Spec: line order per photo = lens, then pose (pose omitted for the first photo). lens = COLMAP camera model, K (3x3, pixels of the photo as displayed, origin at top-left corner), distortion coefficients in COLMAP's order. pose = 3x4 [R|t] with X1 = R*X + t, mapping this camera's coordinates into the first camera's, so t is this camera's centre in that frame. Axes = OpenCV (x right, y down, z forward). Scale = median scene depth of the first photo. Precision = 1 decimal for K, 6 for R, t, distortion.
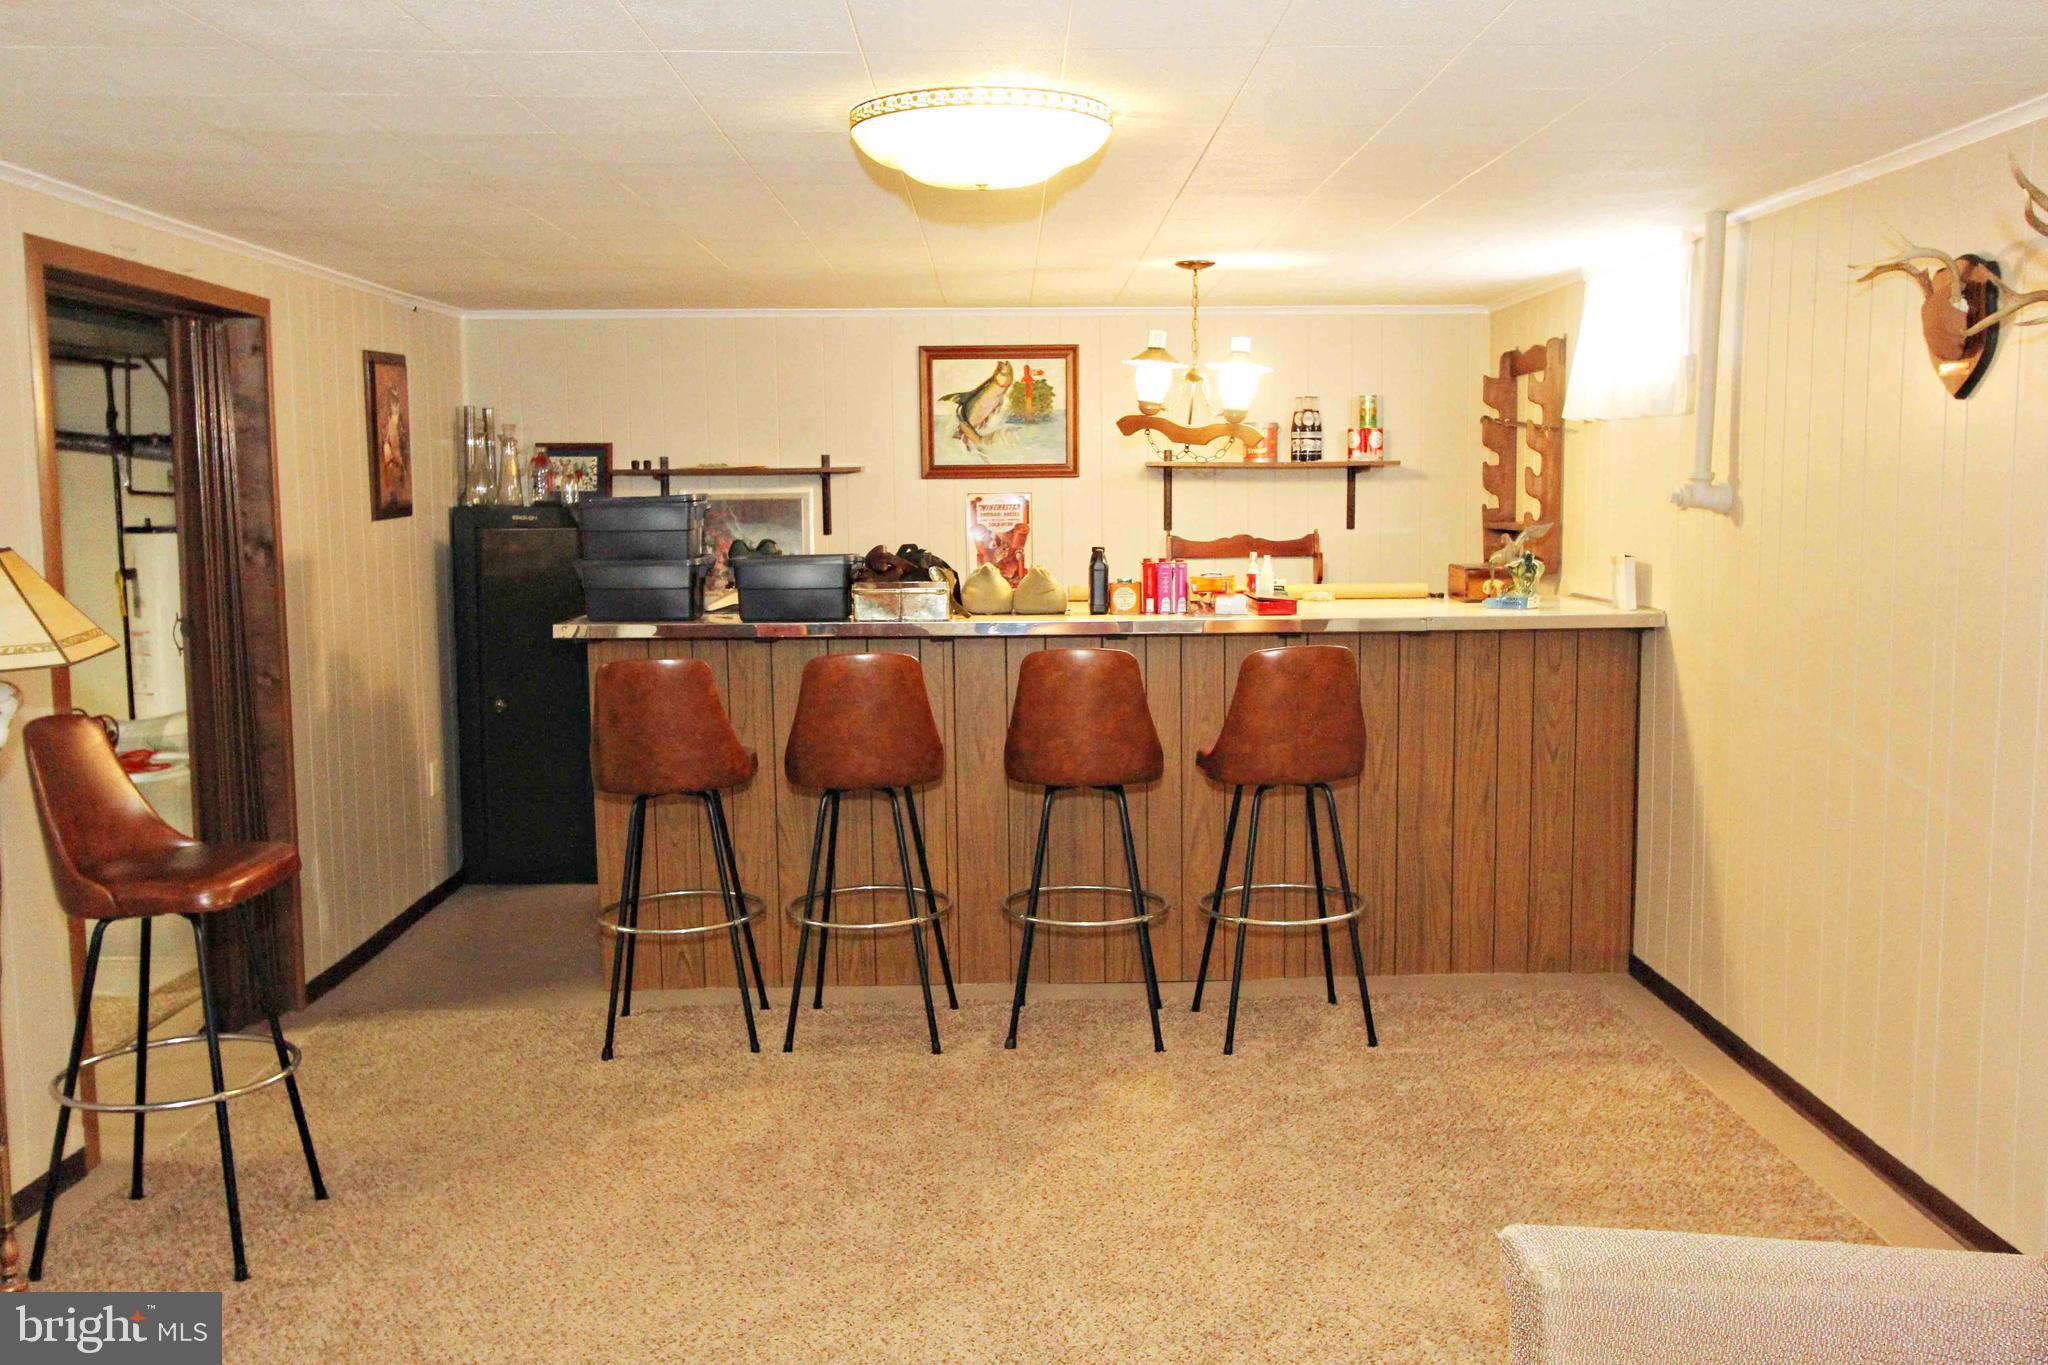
lens RADIAL K [[1891.4, 0, 1024.0], [0, 1891.4, 682.5], [0, 0, 1]] dist [0.013990, 0.003517]
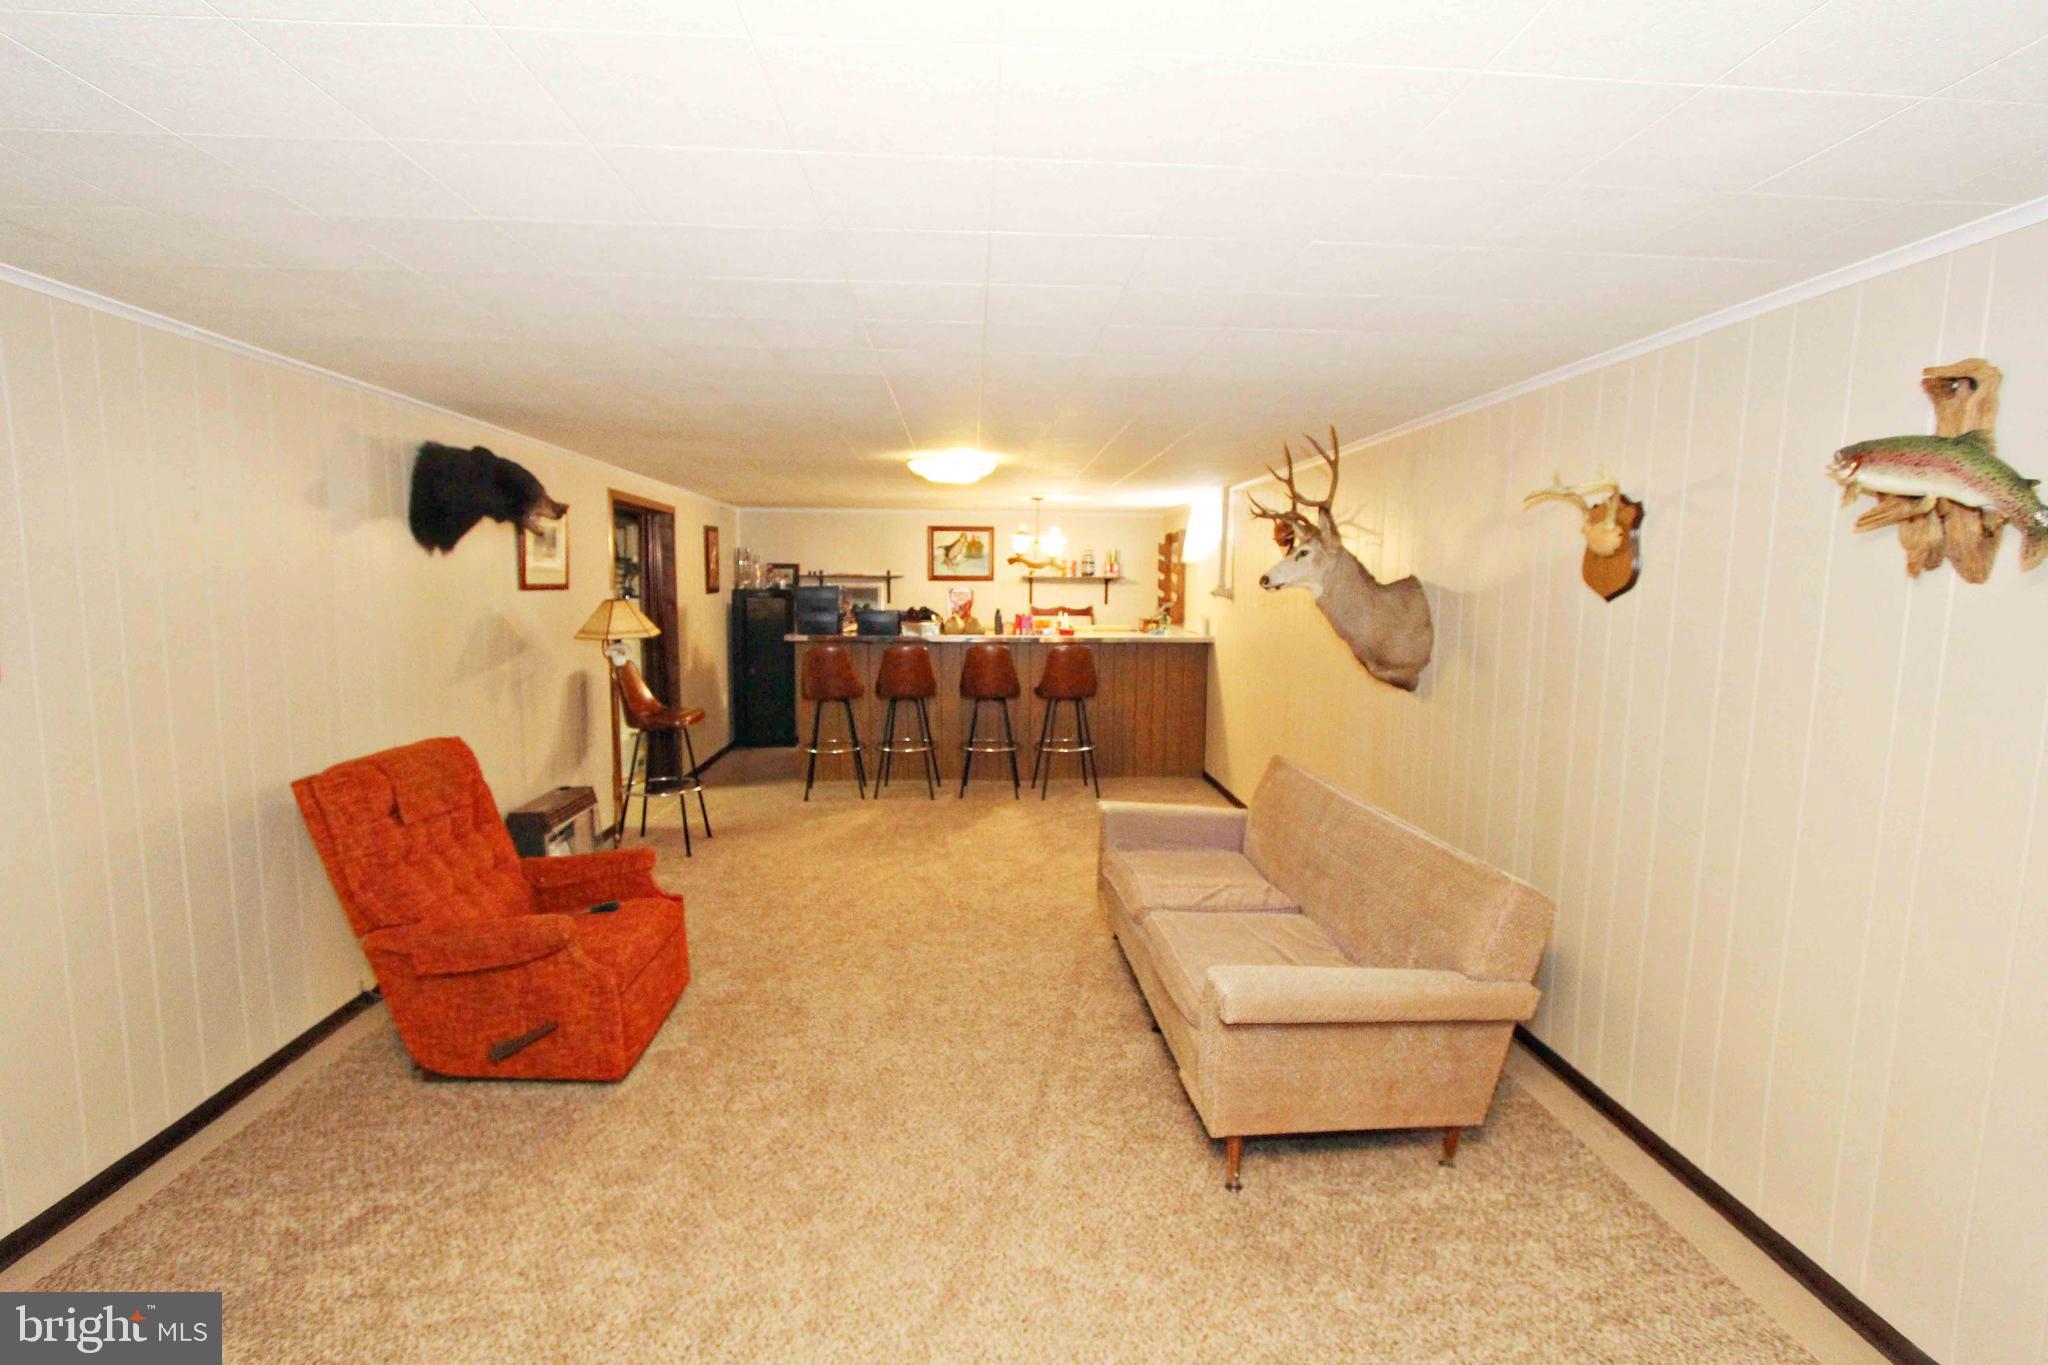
lens RADIAL K [[942.2, 0, 1019.7], [0, 942.2, 692.9], [0, 0, 1]] dist [-0.021911, 0.005075]
pose [[0.998882, 0.012489, 0.045589, 0.011474], [-0.012862, 0.999886, 0.007877, 0.031373], [-0.045485, -0.008454, 0.998929, -0.266565]]
